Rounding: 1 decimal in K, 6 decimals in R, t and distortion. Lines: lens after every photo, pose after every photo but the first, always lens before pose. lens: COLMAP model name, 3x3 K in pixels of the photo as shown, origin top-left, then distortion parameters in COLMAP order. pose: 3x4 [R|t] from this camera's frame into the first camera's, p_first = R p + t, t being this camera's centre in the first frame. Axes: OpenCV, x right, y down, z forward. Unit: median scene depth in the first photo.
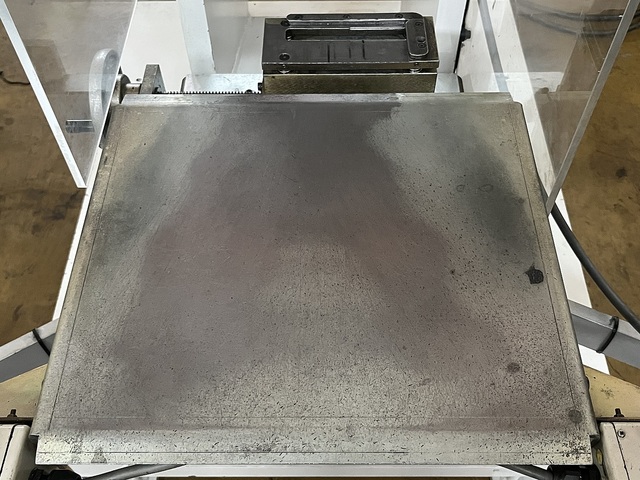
lens RADIAL K [[680.6, 0, 320.0], [0, 680.6, 240.0], [0, 0, 1]] dist [0.058082, -0.126075]
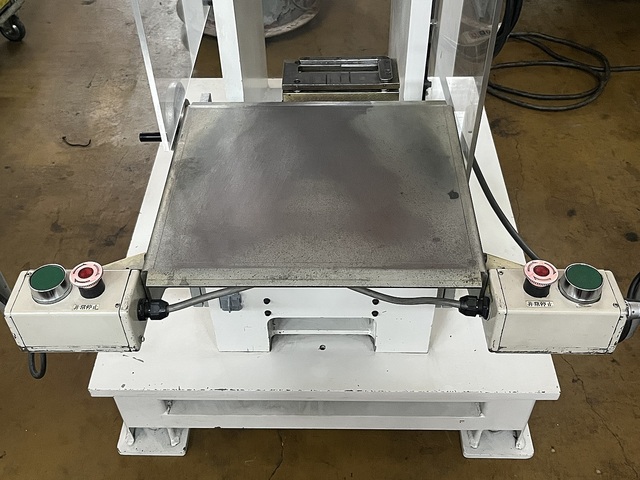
lens RADIAL K [[680.3, 0, 312.1], [0, 680.3, 238.2], [0, 0, 1]] dist [0.038388, -0.030326]
pose [[0.999761, 0.005658, -0.021140, 0.016782], [-0.008963, 0.987127, -0.159688, 0.355290], [0.019964, 0.159839, 0.986941, -0.485100]]
